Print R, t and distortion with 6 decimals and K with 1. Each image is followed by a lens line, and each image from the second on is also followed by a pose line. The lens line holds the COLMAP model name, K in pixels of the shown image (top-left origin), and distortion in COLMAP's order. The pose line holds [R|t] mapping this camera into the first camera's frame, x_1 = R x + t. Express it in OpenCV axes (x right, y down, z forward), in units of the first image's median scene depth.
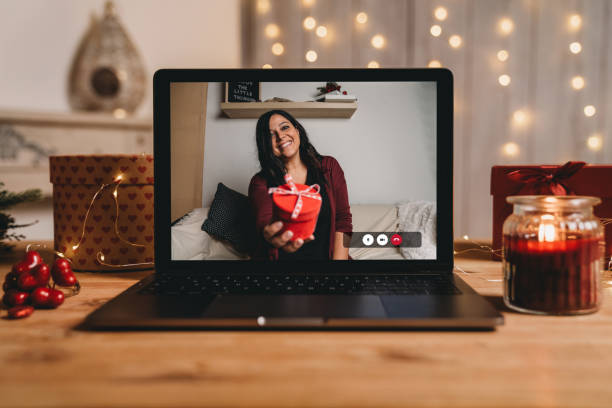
lens RADIAL K [[685.9, 0, 311.4], [0, 685.9, 202.0], [0, 0, 1]] dist [0.044453, 0.022963]
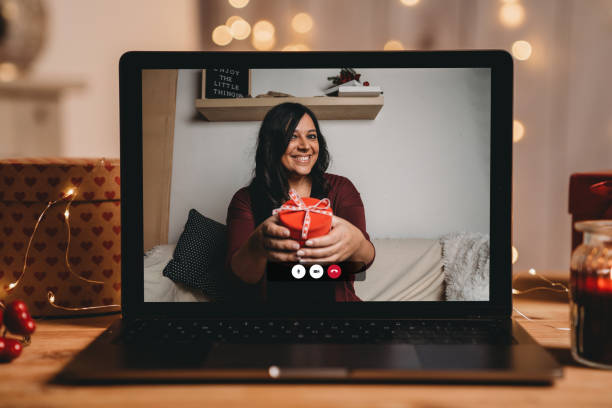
lens RADIAL K [[1164.7, 0, 302.8], [0, 1164.7, 214.9], [0, 0, 1]] dist [0.307199, -0.108404]
pose [[1.000000, 0.000261, -0.000193, -0.024657], [-0.000260, 0.999964, 0.008462, -0.022202], [0.000196, -0.008462, 0.999964, -0.295132]]
